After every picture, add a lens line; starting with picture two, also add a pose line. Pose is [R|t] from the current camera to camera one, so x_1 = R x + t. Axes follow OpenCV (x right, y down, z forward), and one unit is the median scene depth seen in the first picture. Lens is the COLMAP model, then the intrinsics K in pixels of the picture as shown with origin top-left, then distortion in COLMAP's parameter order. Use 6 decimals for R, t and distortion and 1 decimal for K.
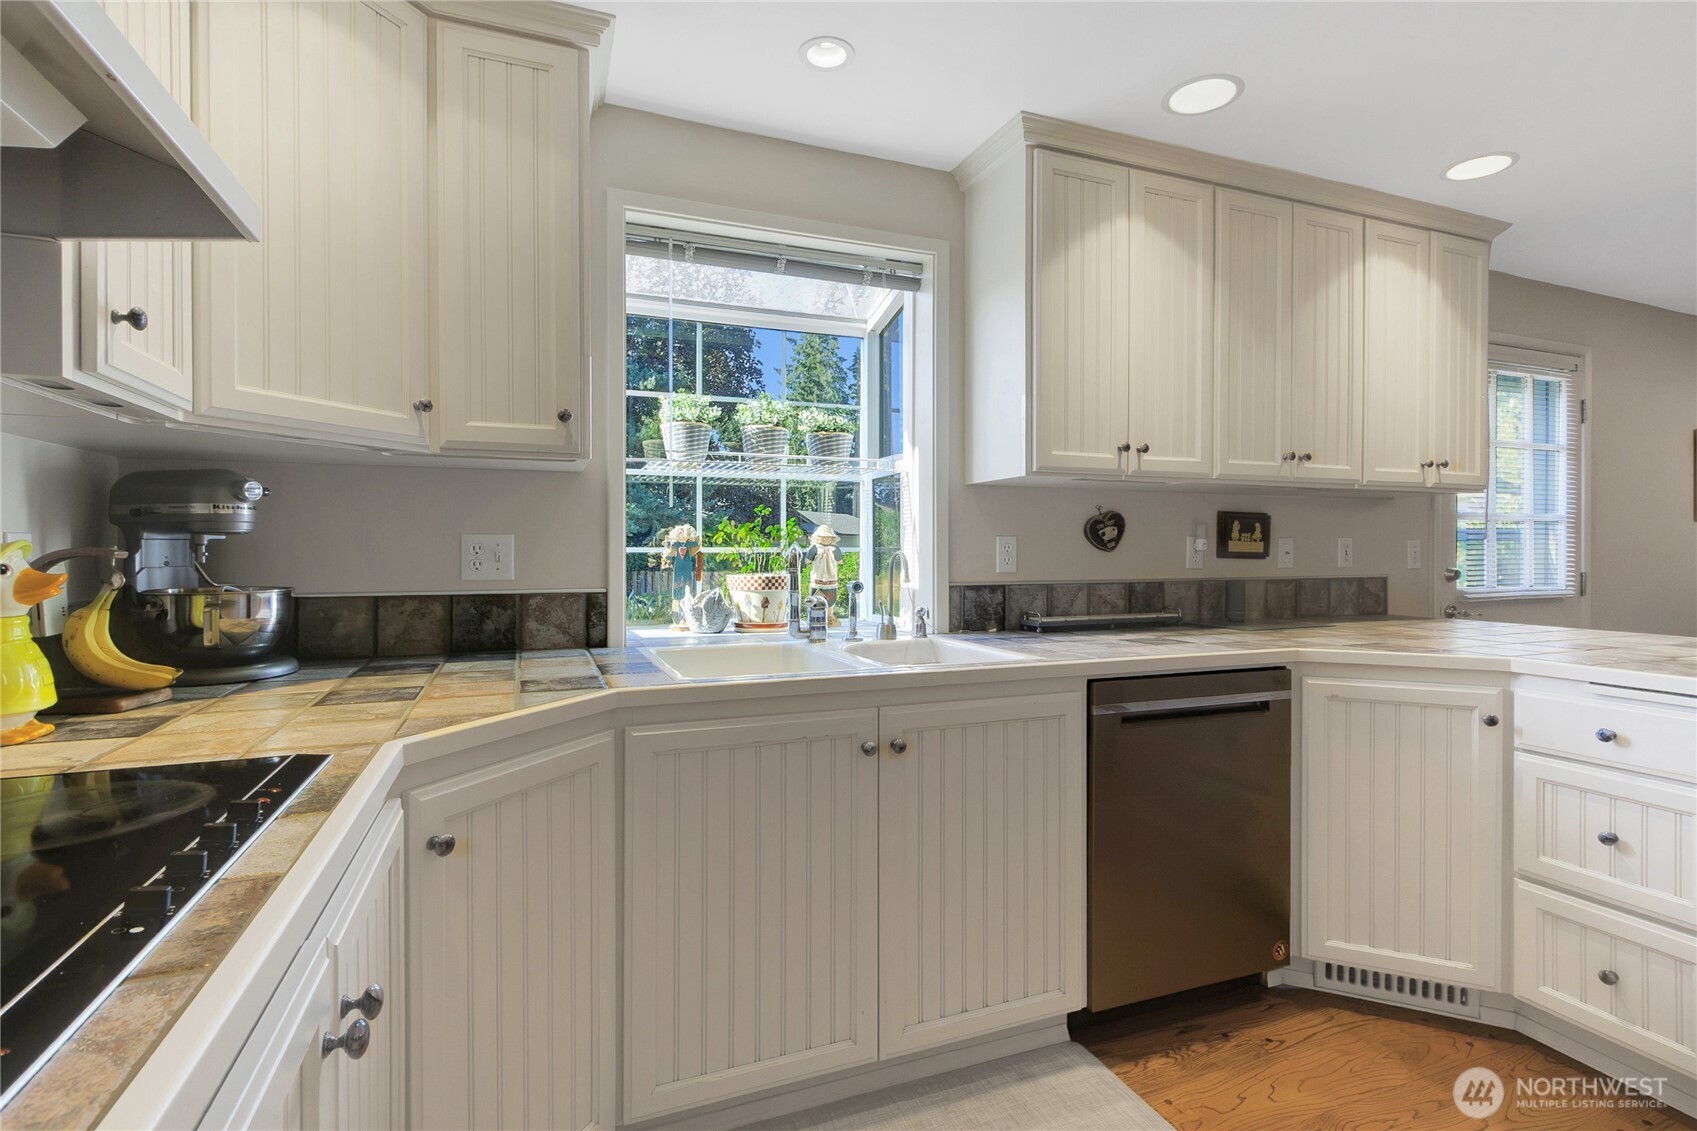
lens RADIAL K [[767.9, 0, 844.5], [0, 767.9, 550.7], [0, 0, 1]] dist [0.001473, -0.000365]
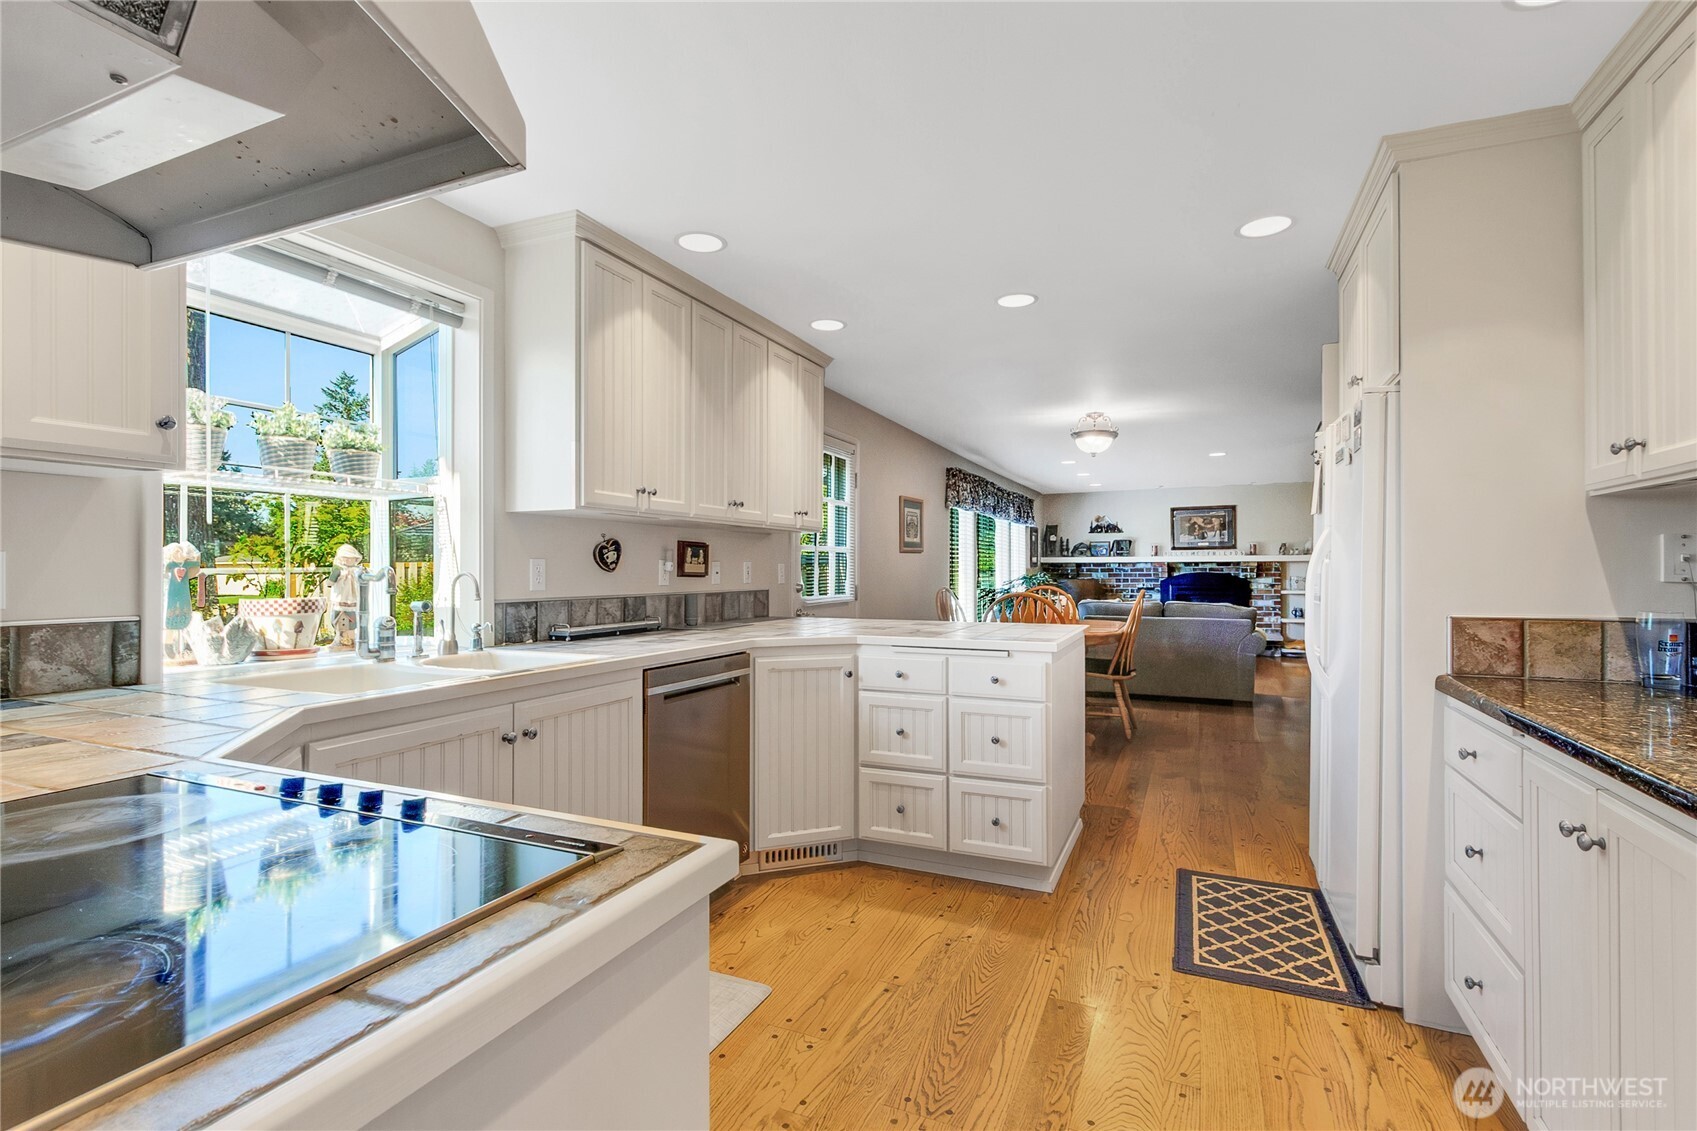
lens RADIAL K [[787.0, 0, 848.3], [0, 787.0, 560.9], [0, 0, 1]] dist [0.001847, -0.000288]
pose [[0.694939, 0.007604, 0.719029, -0.324938], [0.002450, 0.999913, -0.012942, 0.000780], [-0.719065, 0.010756, 0.694860, -0.150595]]
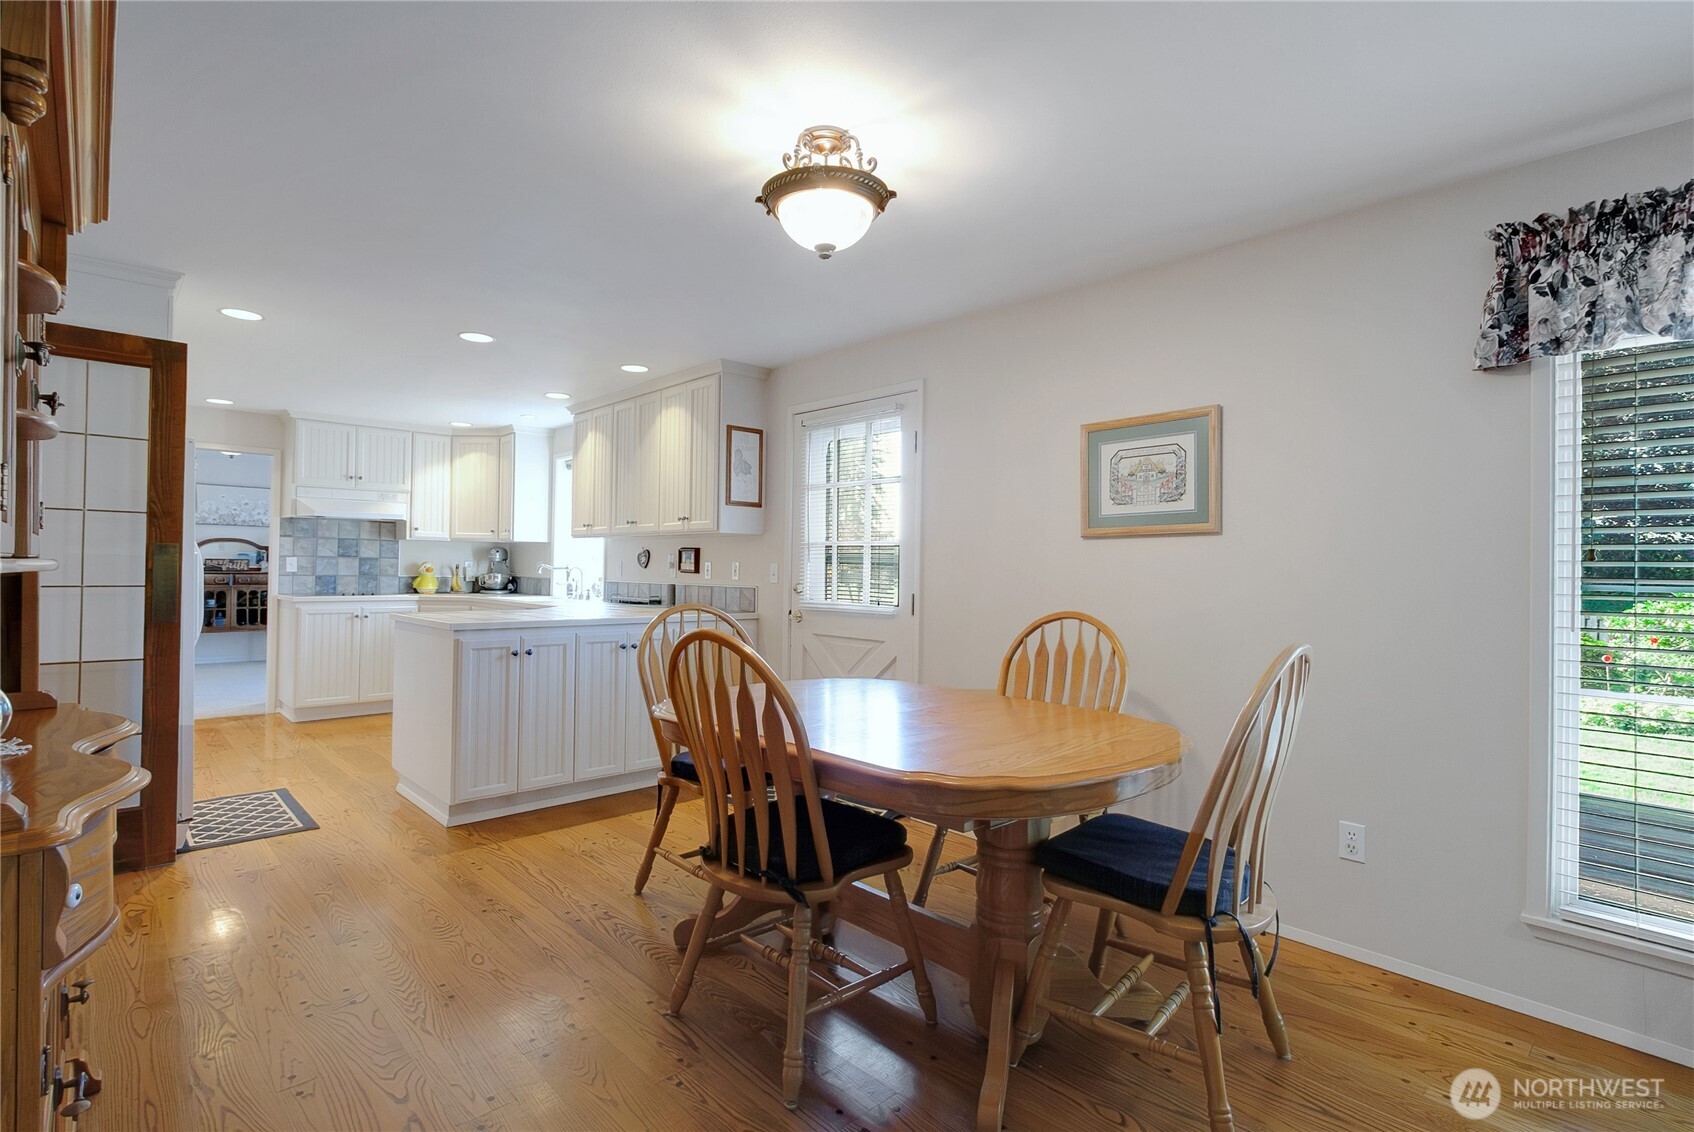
lens RADIAL K [[795.3, 0, 847.0], [0, 795.3, 566.0], [0, 0, 1]] dist [-0.000151, -0.000111]
pose [[0.393296, 0.000148, -0.919412, 3.009782], [-0.012969, 0.999901, -0.005387, -0.001785], [0.919320, 0.014043, 0.393259, 0.752350]]
